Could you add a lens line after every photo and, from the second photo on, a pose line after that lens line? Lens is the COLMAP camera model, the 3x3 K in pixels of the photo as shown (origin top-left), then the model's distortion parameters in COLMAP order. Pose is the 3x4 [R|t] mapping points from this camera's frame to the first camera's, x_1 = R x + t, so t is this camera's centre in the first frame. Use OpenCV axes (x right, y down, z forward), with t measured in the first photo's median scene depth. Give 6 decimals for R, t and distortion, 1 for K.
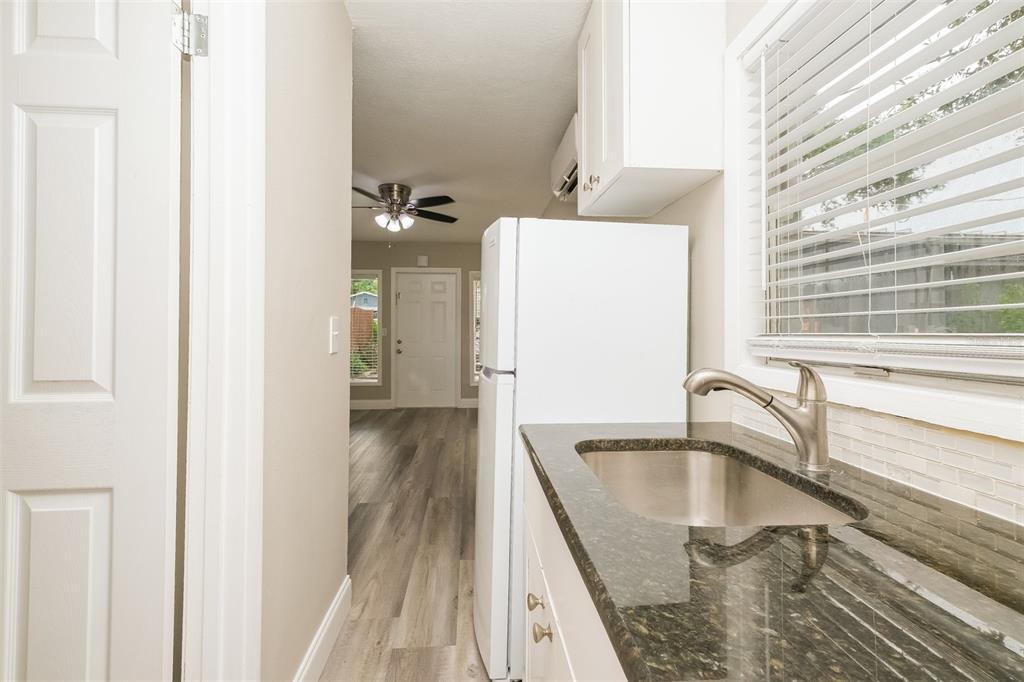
lens RADIAL K [[468.8, 0, 505.9], [0, 468.8, 324.7], [0, 0, 1]] dist [0.006094, 0.000071]
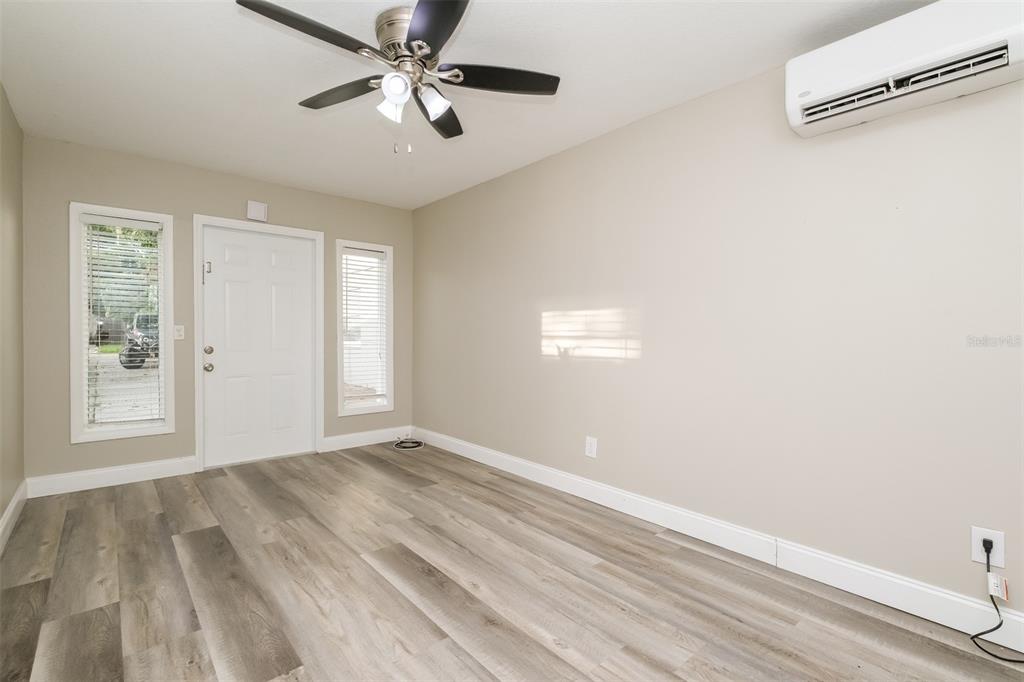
lens RADIAL K [[472.4, 0, 507.3], [0, 472.4, 344.4], [0, 0, 1]] dist [-0.000951, -0.000034]
pose [[0.809652, -0.010768, 0.586812, -0.276014], [-0.007737, 0.999549, 0.029016, 0.010290], [-0.586860, -0.028033, 0.809203, 0.342755]]
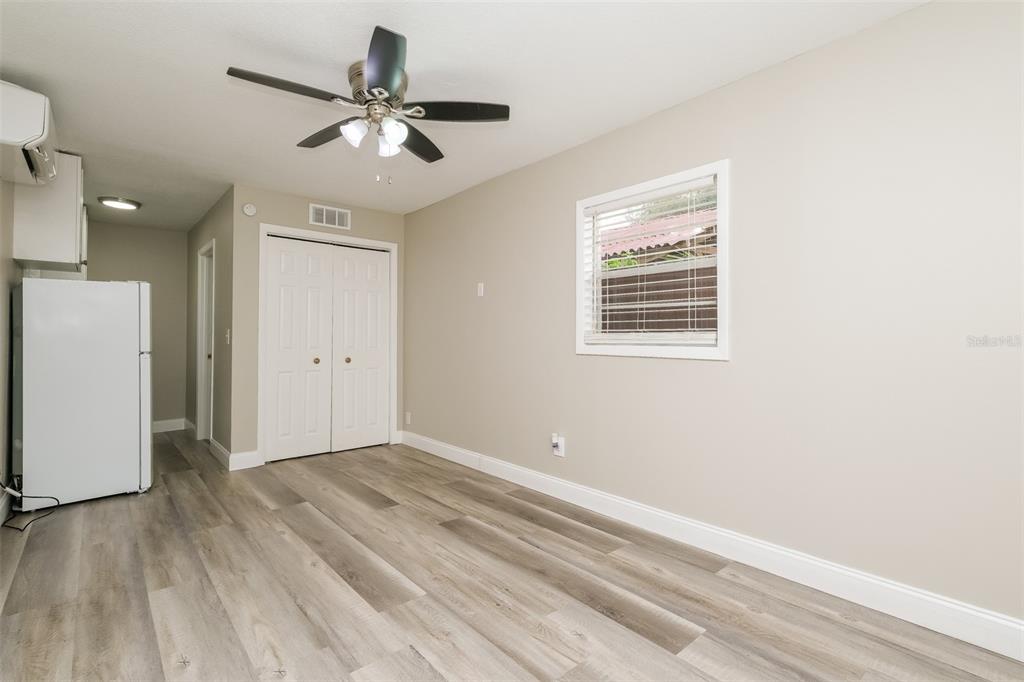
lens RADIAL K [[468.8, 0, 505.9], [0, 468.8, 324.7], [0, 0, 1]] dist [0.006094, 0.000071]
pose [[-0.799772, -0.023371, -0.599849, -0.015971], [0.000849, 0.999197, -0.040062, 0.016203], [0.600303, -0.032550, -0.799110, 0.964019]]
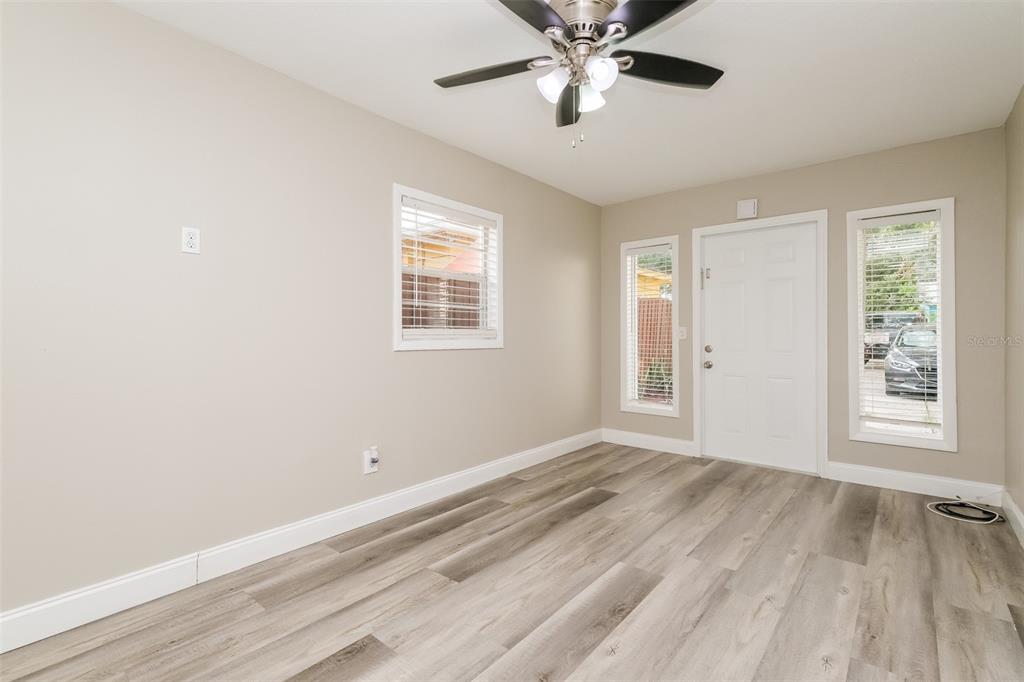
lens RADIAL K [[463.9, 0, 512.0], [0, 463.9, 341.0], [0, 0, 1]] dist [0.010528, -0.000163]
pose [[0.710734, 0.005950, -0.703435, 0.018905], [0.011563, 0.999730, 0.020139, 0.010448], [0.703365, -0.022448, 0.710474, 0.395992]]
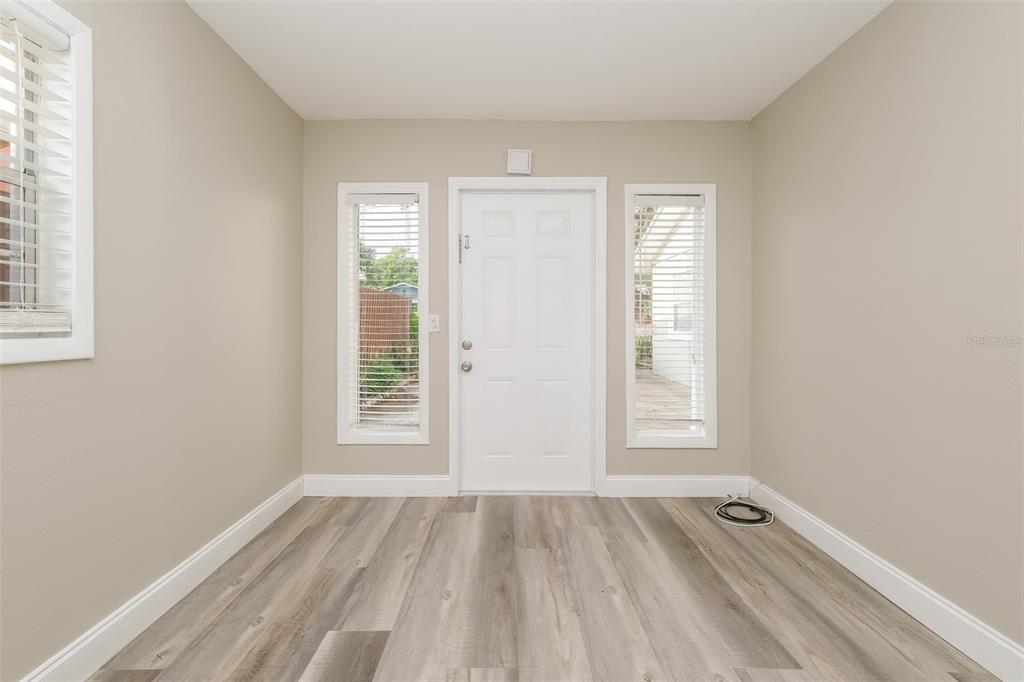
lens RADIAL K [[468.8, 0, 505.9], [0, 468.8, 324.7], [0, 0, 1]] dist [0.006094, 0.000071]
pose [[0.996759, -0.000560, -0.080446, -0.157331], [0.001502, 0.999931, 0.011651, 0.011458], [0.080434, -0.011734, 0.996691, 0.568015]]
